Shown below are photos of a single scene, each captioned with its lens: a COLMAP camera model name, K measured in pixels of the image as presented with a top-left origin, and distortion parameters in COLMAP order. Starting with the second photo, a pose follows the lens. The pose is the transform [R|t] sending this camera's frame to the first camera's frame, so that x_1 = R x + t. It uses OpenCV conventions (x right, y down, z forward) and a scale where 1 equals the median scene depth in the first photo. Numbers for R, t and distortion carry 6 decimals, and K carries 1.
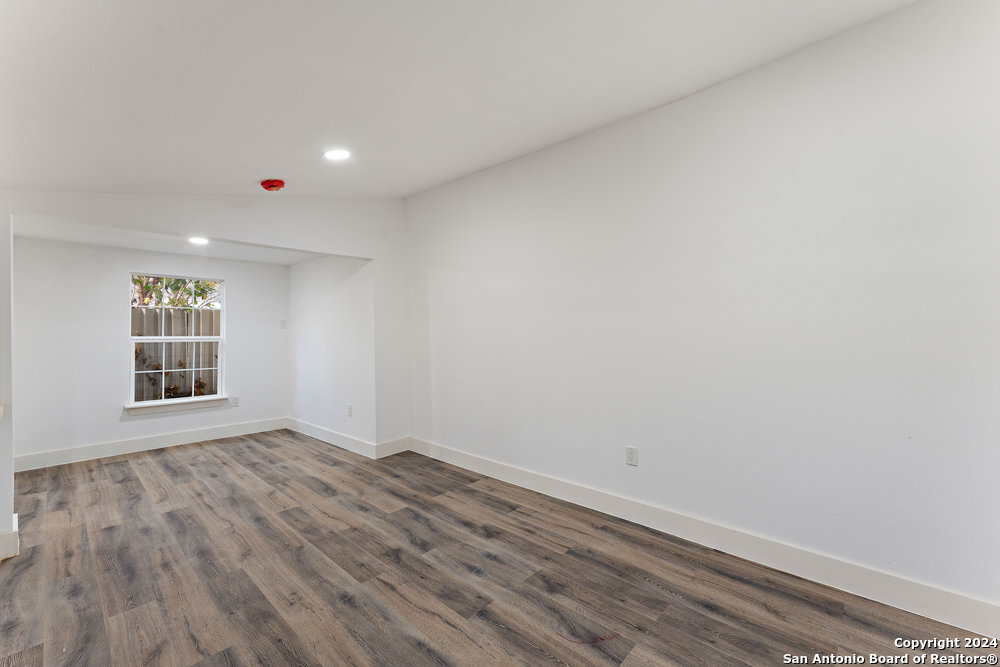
lens RADIAL K [[404.1, 0, 504.4], [0, 404.1, 325.0], [0, 0, 1]] dist [-0.002398, 0.001396]
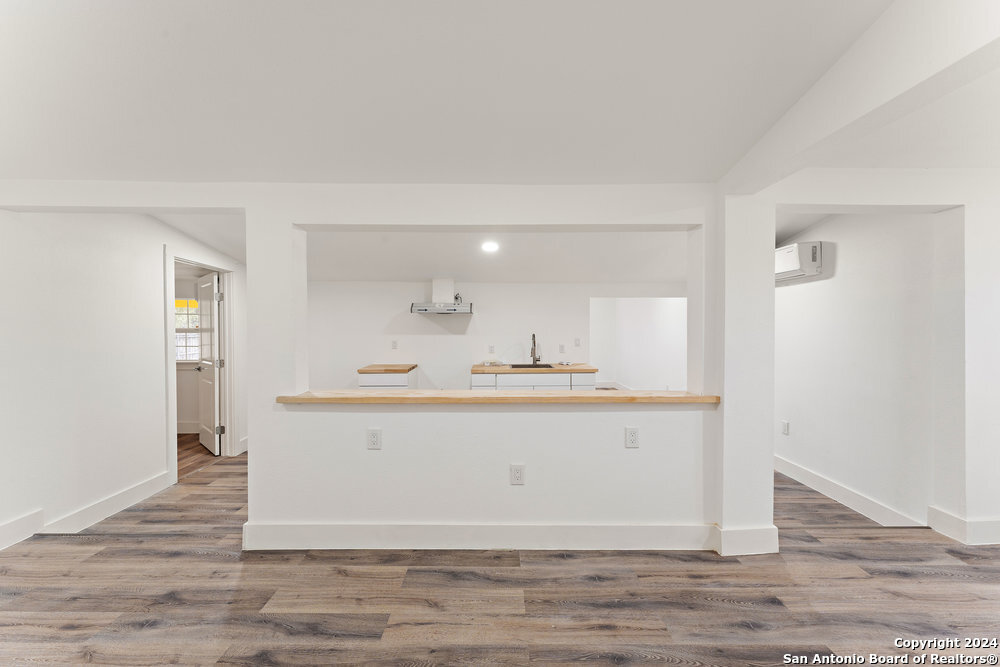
lens RADIAL K [[404.1, 0, 497.3], [0, 404.1, 331.0], [0, 0, 1]] dist [-0.002398, 0.001396]
pose [[-0.746374, 0.009318, -0.665462, -0.136100], [0.021555, 0.999716, -0.010177, 0.020072], [0.665178, -0.021940, -0.746362, 1.194396]]
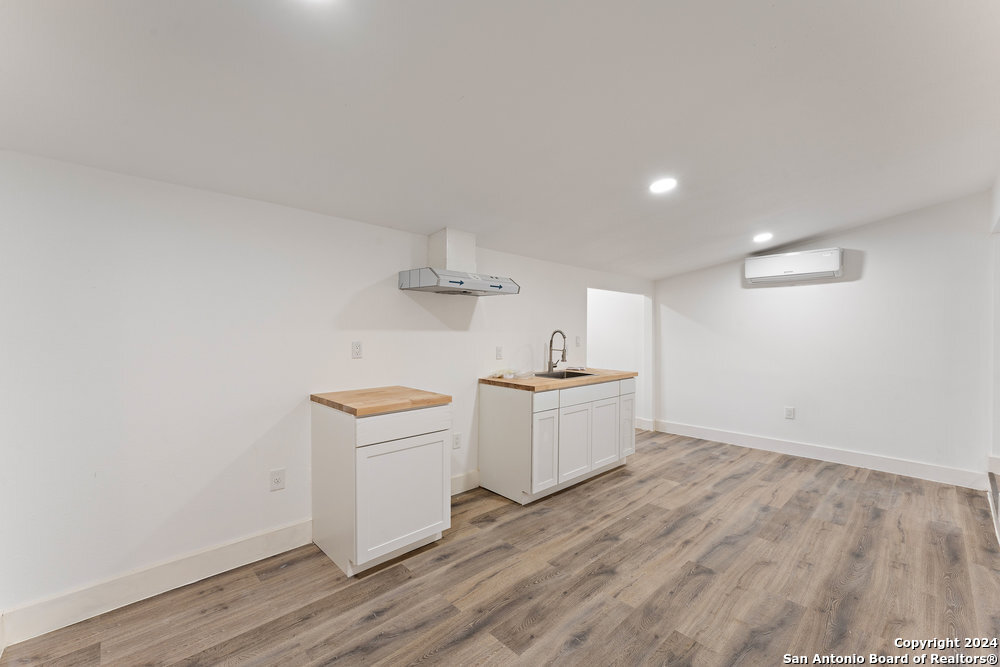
lens RADIAL K [[404.1, 0, 492.7], [0, 404.1, 341.2], [0, 0, 1]] dist [-0.002398, 0.001396]
pose [[-0.104594, 0.017170, -0.994367, -0.138081], [0.029854, 0.999455, 0.014118, 0.029789], [0.994067, -0.028209, -0.105050, -0.220026]]
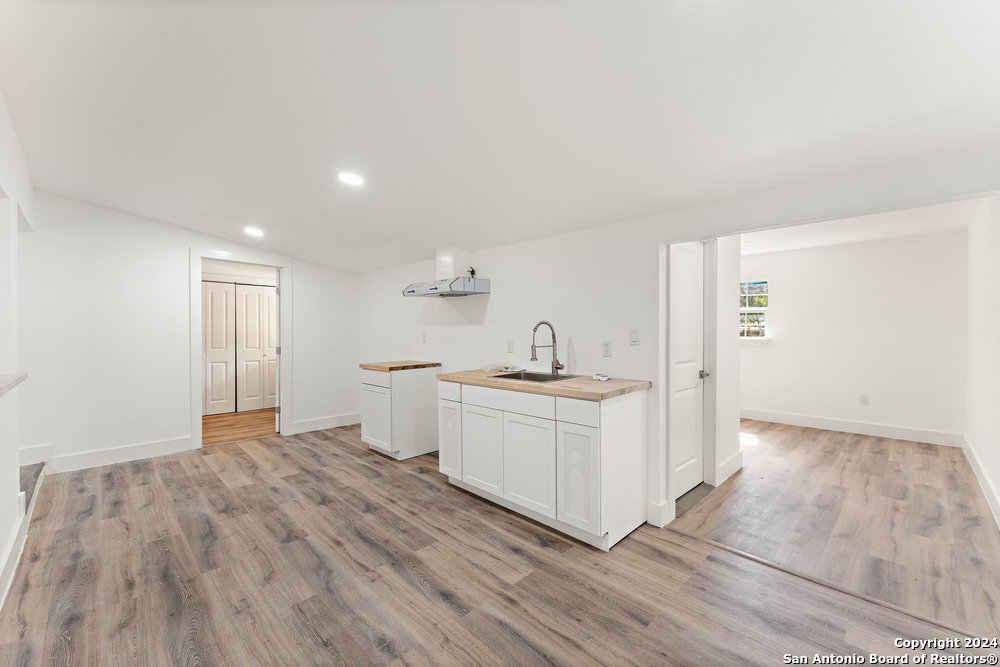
lens RADIAL K [[404.1, 0, 500.9], [0, 404.1, 333.4], [0, 0, 1]] dist [-0.002398, 0.001396]
pose [[-0.998000, 0.002934, 0.063144, -1.510687], [0.001443, 0.999720, -0.023635, 0.077578], [-0.063195, -0.023497, -0.997725, 0.985260]]
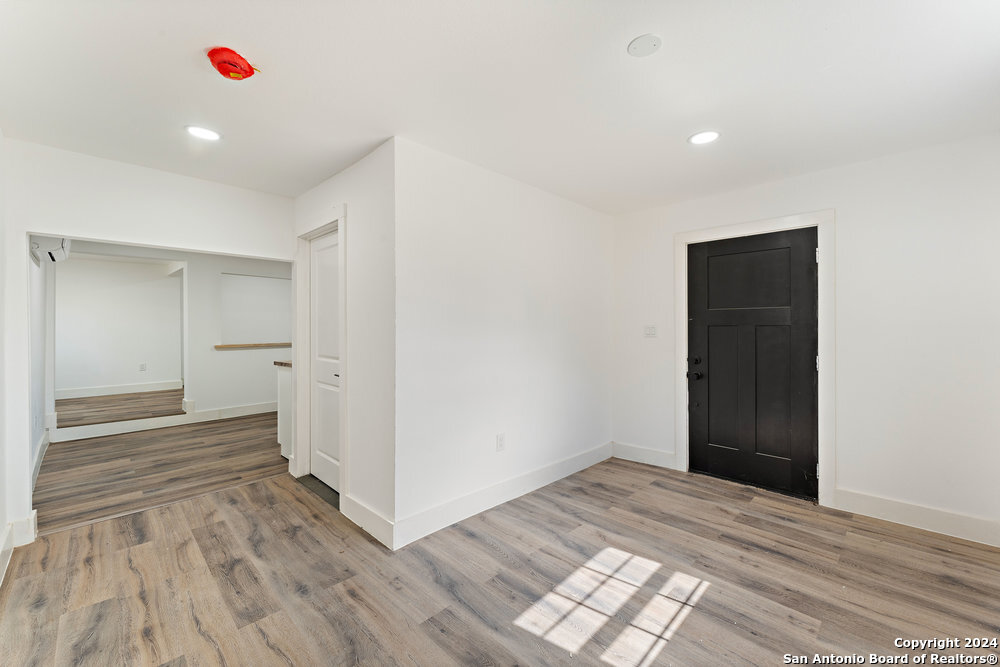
lens RADIAL K [[404.1, 0, 505.7], [0, 404.1, 328.0], [0, 0, 1]] dist [-0.002398, 0.001396]
pose [[0.036681, 0.001858, 0.999325, -3.122998], [-0.028301, 0.999599, -0.000820, 0.033809], [-0.998926, -0.028252, 0.036719, -0.756626]]
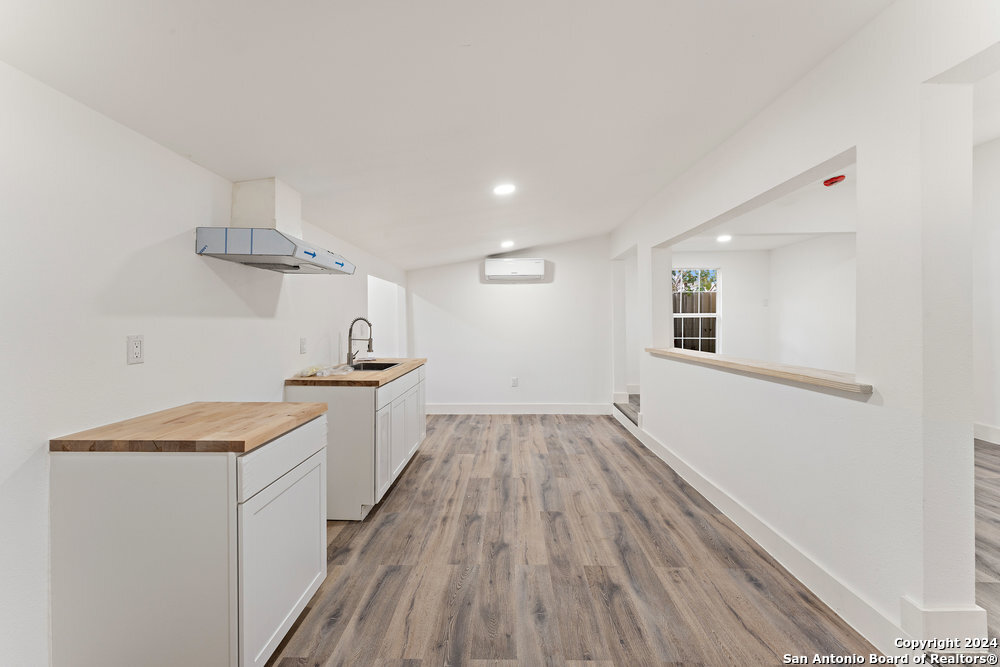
lens RADIAL K [[404.1, 0, 495.5], [0, 404.1, 326.1], [0, 0, 1]] dist [-0.002398, 0.001396]
pose [[0.637086, 0.006192, -0.770768, -0.311665], [0.027600, 0.999143, 0.030840, 0.017235], [0.770299, -0.040921, 0.636369, -0.622280]]
